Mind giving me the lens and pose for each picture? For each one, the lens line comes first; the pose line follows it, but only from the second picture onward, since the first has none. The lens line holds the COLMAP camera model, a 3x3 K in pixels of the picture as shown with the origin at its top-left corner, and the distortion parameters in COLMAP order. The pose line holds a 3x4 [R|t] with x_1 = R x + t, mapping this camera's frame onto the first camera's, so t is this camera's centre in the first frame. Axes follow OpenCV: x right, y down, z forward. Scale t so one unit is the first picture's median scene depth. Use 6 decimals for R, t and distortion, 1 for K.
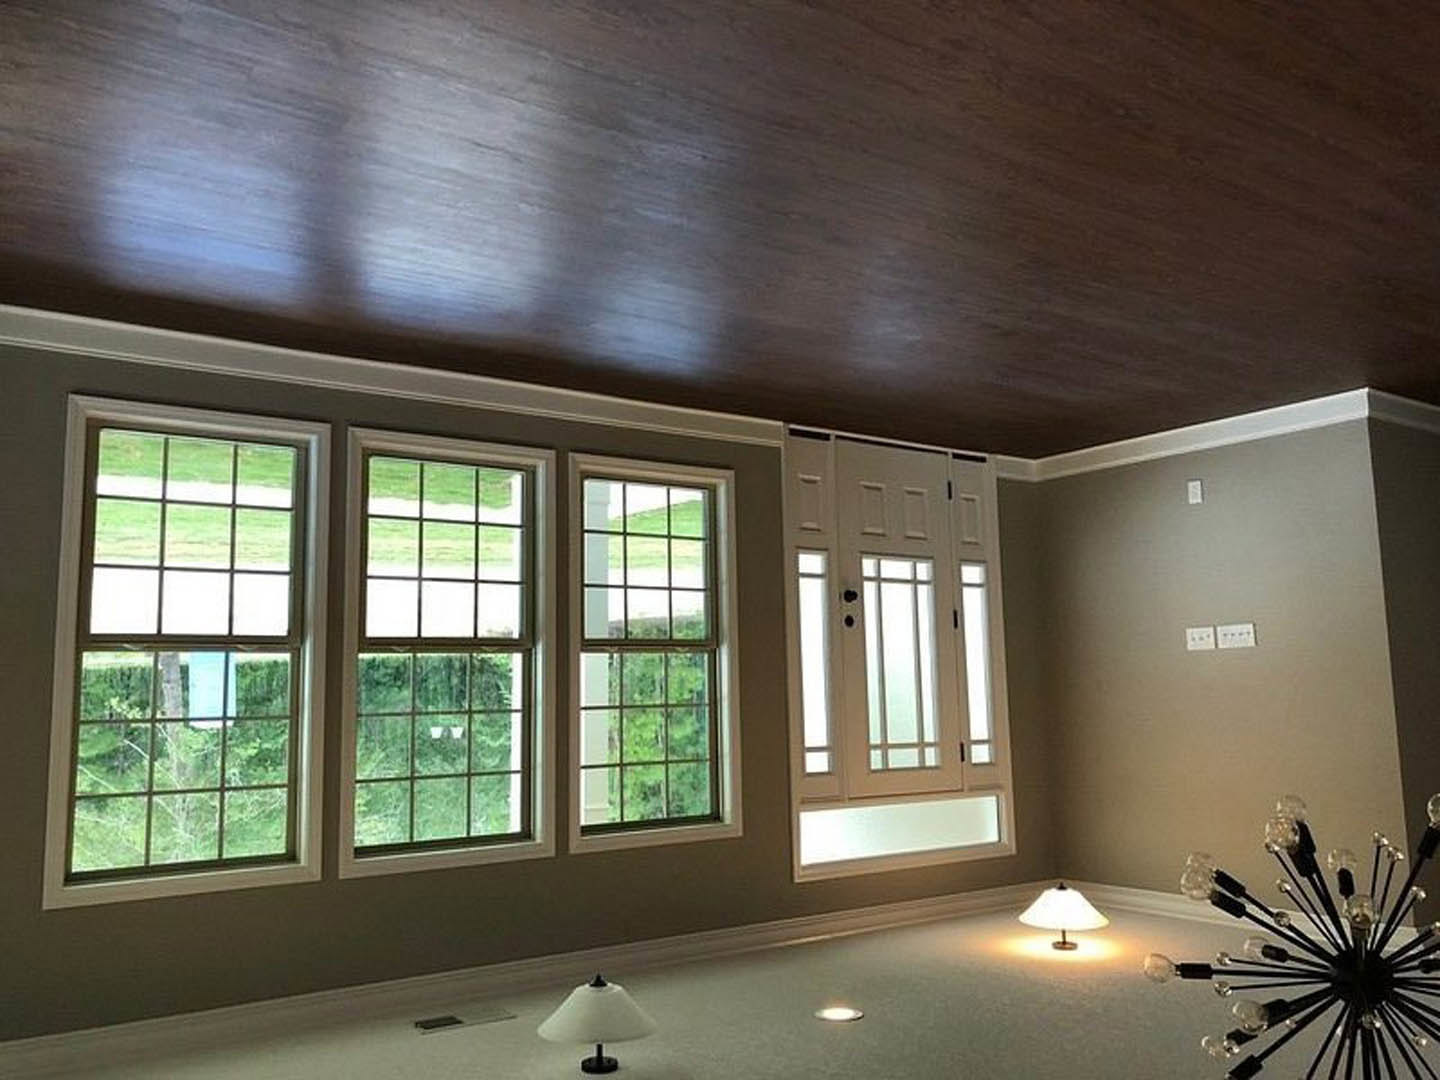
lens RADIAL K [[1288.2, 0, 717.2], [0, 1288.2, 530.5], [0, 0, 1]] dist [0.044955, -0.012665]
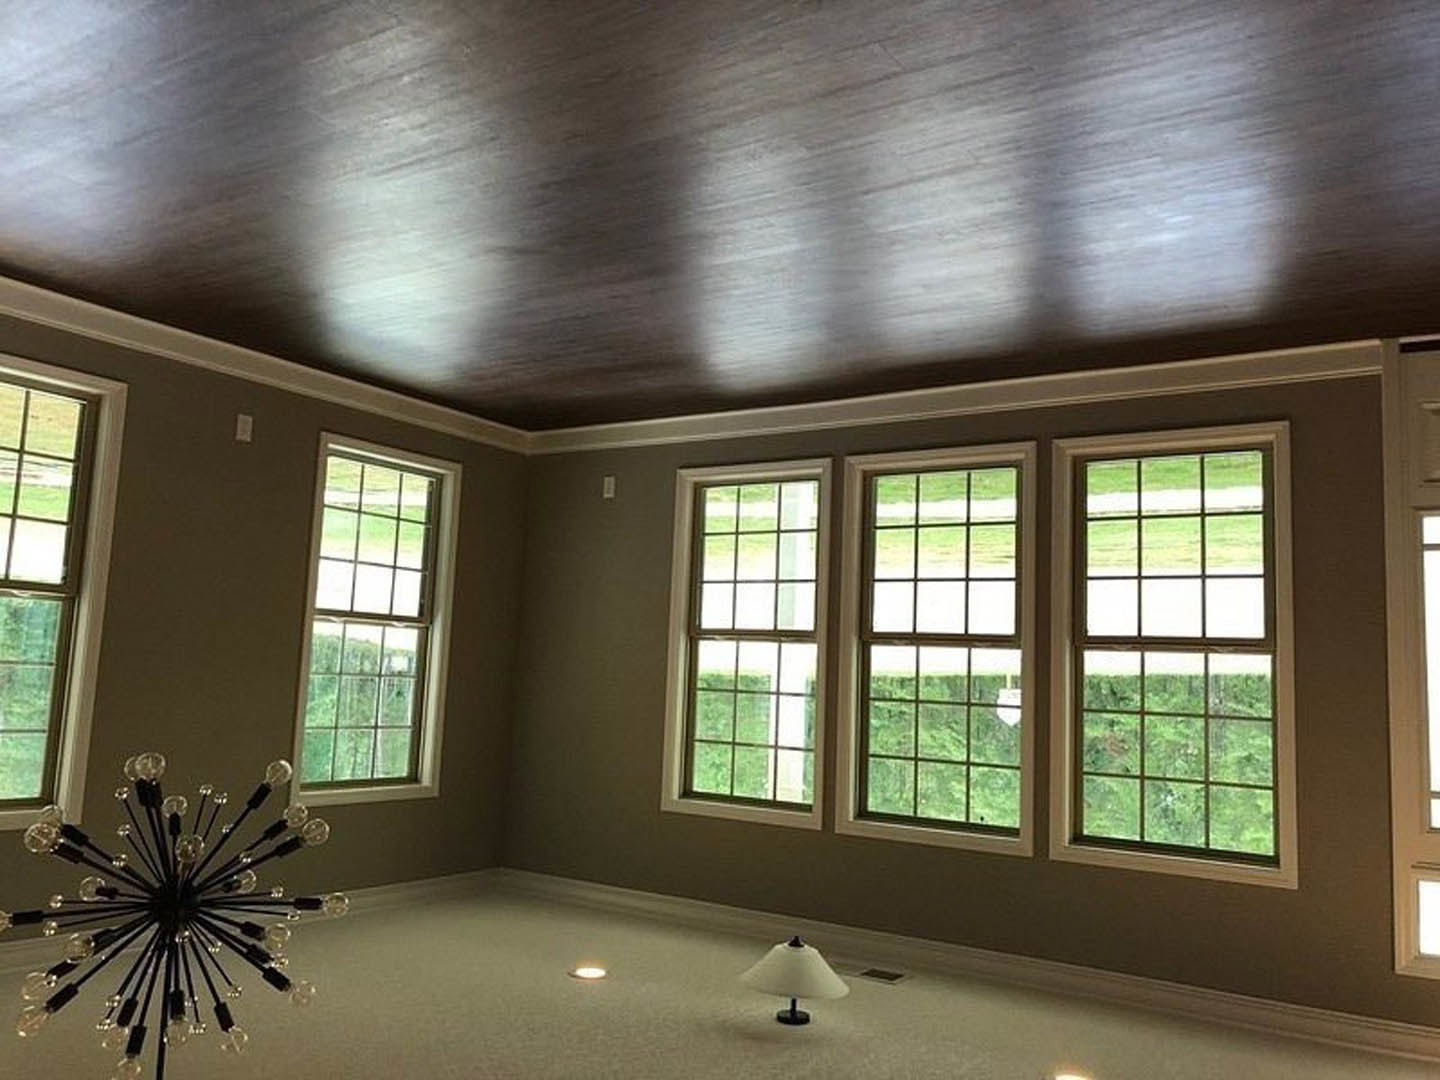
lens RADIAL K [[1178.2, 0, 713.0], [0, 1178.2, 543.2], [0, 0, 1]] dist [0.042719, -0.049569]
pose [[0.325256, -0.078262, -0.942382, 0.554206], [0.070735, 0.995791, -0.058283, 0.043638], [0.942977, -0.047703, 0.329423, 0.415406]]
